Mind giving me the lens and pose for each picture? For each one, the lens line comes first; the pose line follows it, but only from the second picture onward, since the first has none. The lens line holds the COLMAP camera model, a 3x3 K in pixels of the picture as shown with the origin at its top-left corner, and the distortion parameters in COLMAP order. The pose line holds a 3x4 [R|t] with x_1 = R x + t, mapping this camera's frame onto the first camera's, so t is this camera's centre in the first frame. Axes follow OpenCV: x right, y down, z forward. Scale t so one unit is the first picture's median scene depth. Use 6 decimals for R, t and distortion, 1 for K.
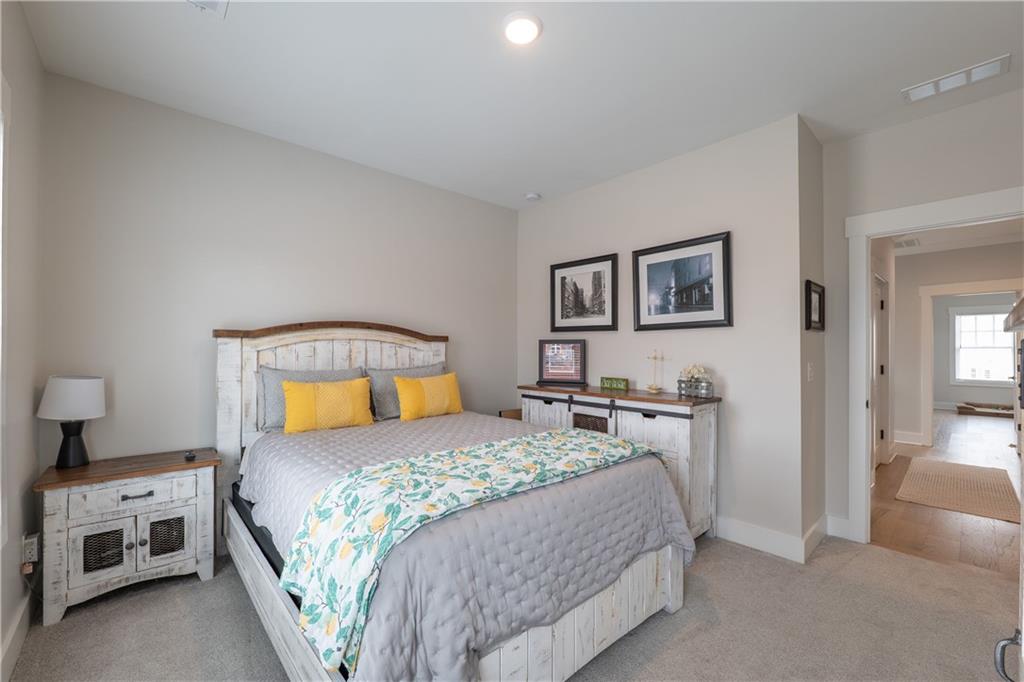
lens RADIAL K [[411.6, 0, 513.0], [0, 411.6, 350.0], [0, 0, 1]] dist [-0.003748, -0.000177]
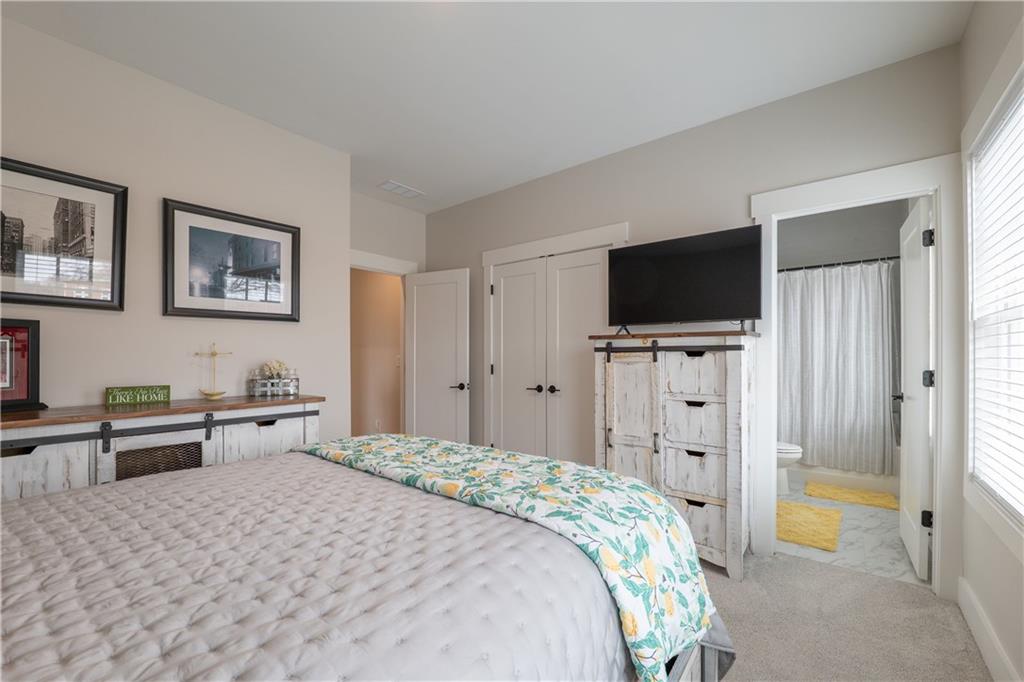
lens RADIAL K [[411.6, 0, 513.3], [0, 411.6, 346.5], [0, 0, 1]] dist [-0.003748, -0.000177]
pose [[-0.144854, 0.014273, 0.989350, -0.492176], [-0.003013, 0.999885, -0.014866, 0.015237], [-0.989448, -0.005134, -0.144794, 0.558331]]
